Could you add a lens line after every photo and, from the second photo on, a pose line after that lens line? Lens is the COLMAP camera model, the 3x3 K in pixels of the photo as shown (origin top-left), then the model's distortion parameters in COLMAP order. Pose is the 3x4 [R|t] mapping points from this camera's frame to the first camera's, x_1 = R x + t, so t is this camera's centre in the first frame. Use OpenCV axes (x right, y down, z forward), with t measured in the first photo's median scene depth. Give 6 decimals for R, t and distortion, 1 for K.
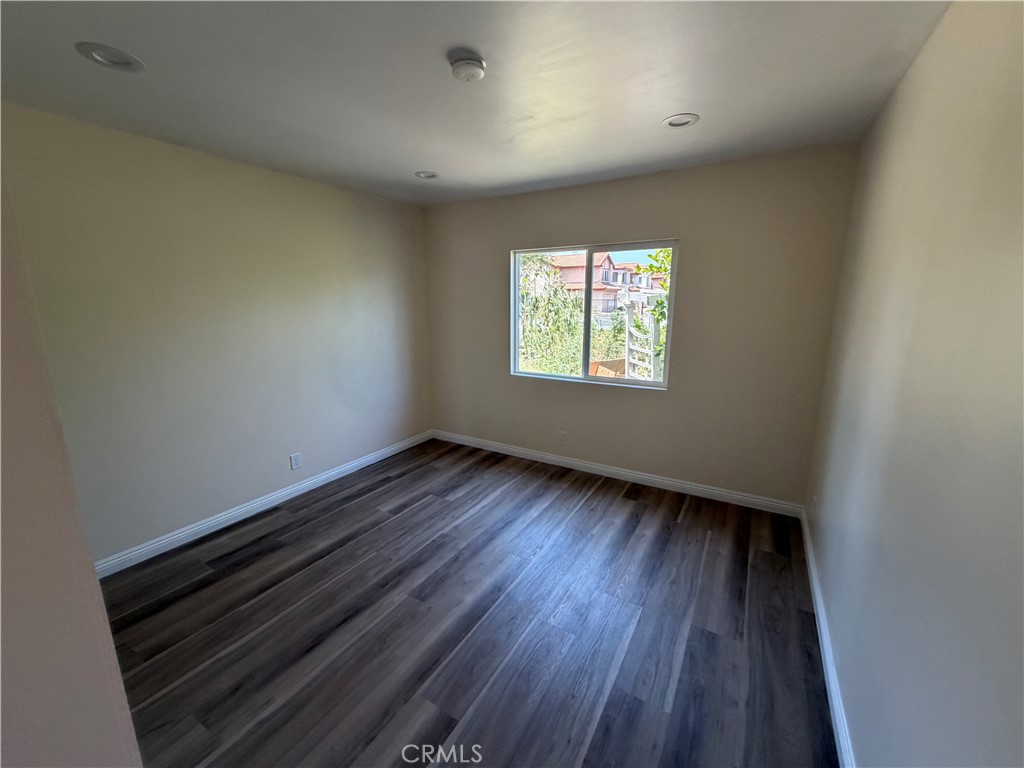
lens RADIAL K [[408.2, 0, 509.4], [0, 408.2, 383.0], [0, 0, 1]] dist [0.000493, 0.000260]
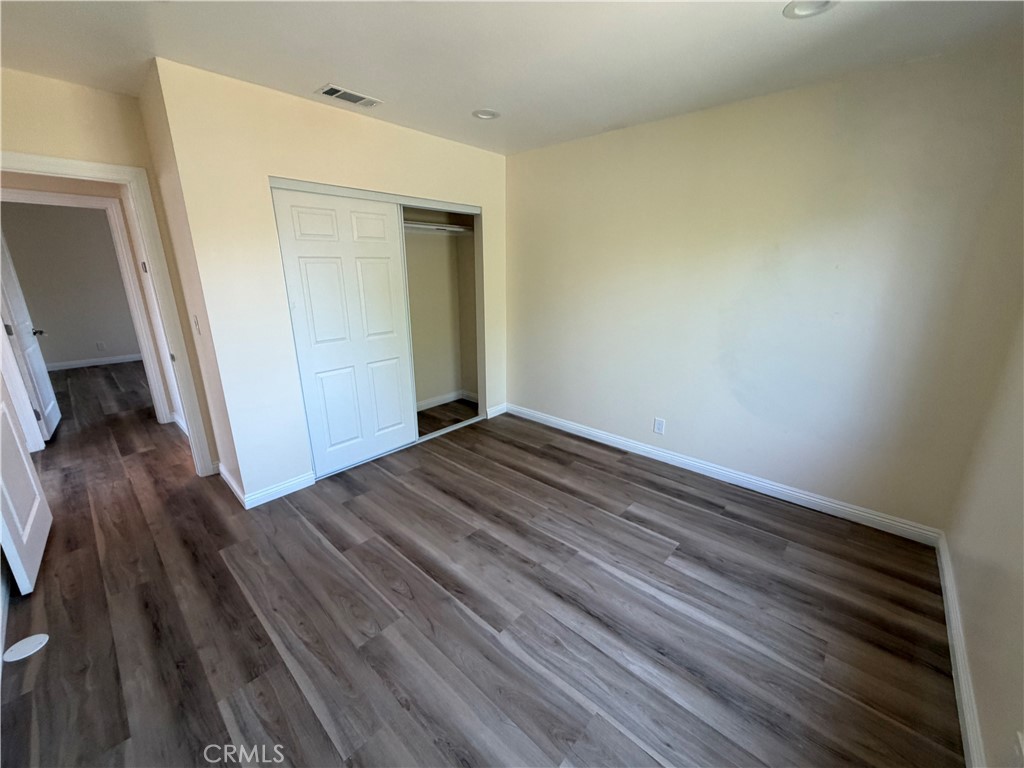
lens RADIAL K [[408.2, 0, 509.4], [0, 408.2, 383.0], [0, 0, 1]] dist [0.000493, 0.000260]
pose [[-0.192014, 0.272763, -0.942725, 0.513113], [-0.197122, 0.930304, 0.309319, -0.158923], [0.961391, 0.245225, -0.124864, 0.856341]]
